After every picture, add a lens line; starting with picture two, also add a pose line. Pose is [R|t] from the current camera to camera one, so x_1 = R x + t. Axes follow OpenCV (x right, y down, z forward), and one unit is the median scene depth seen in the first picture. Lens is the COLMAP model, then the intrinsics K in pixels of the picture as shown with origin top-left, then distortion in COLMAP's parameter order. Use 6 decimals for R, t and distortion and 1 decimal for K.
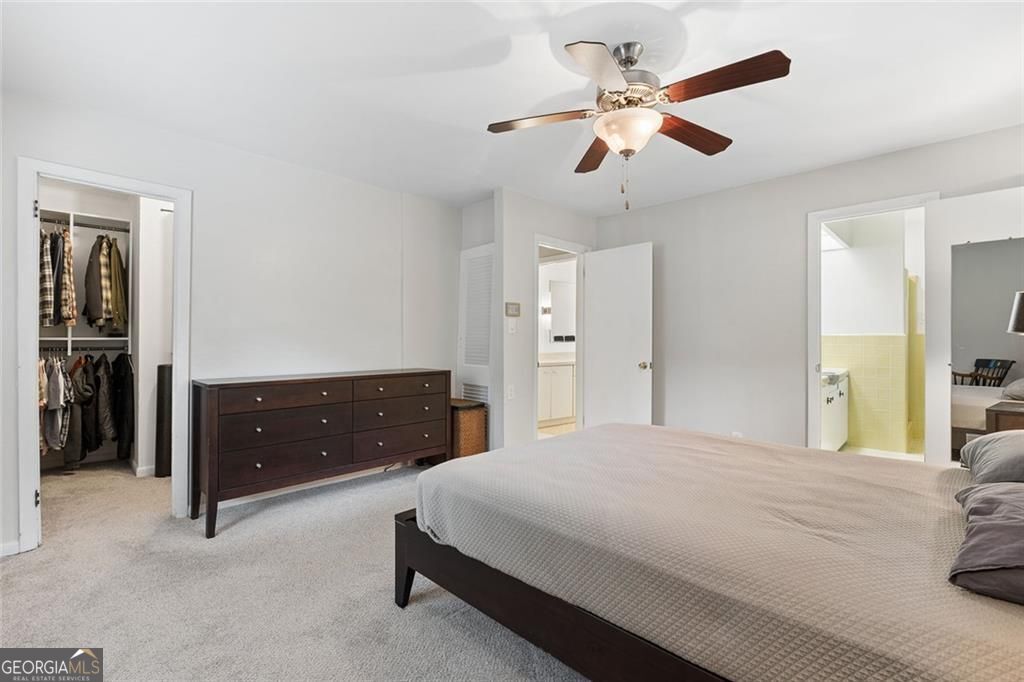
lens RADIAL K [[450.2, 0, 512.7], [0, 450.2, 337.8], [0, 0, 1]] dist [-0.003913, -0.000452]
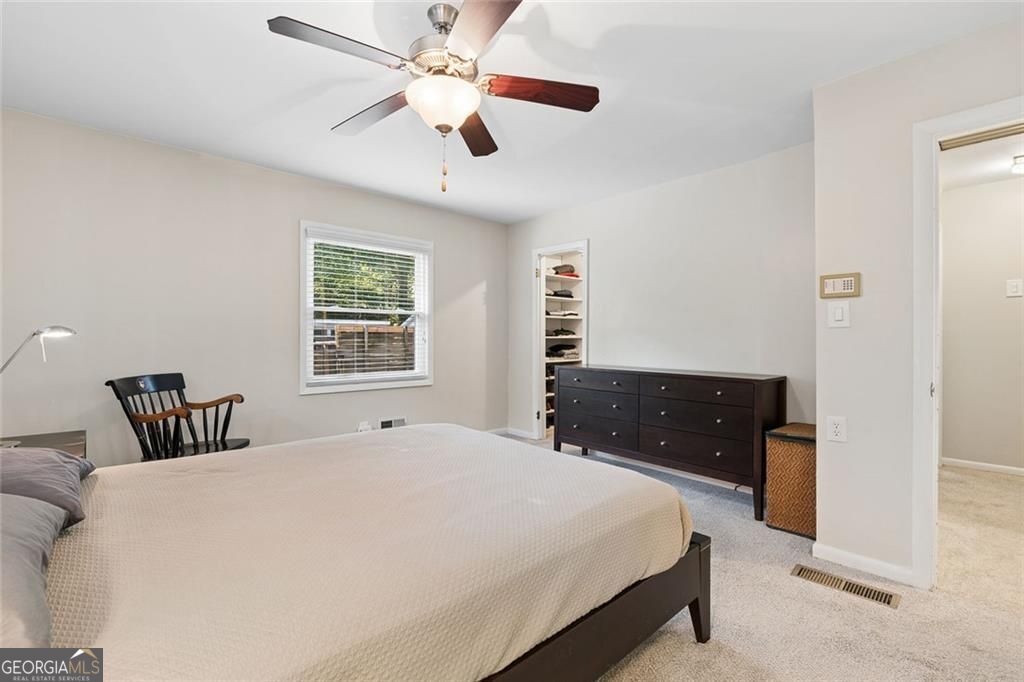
lens RADIAL K [[450.2, 0, 512.7], [0, 450.2, 337.8], [0, 0, 1]] dist [-0.003913, -0.000452]
pose [[-0.057314, 0.001879, -0.998354, 0.606013], [0.003012, 0.999994, 0.001709, 0.001259], [0.998352, -0.002909, -0.057319, 0.625403]]
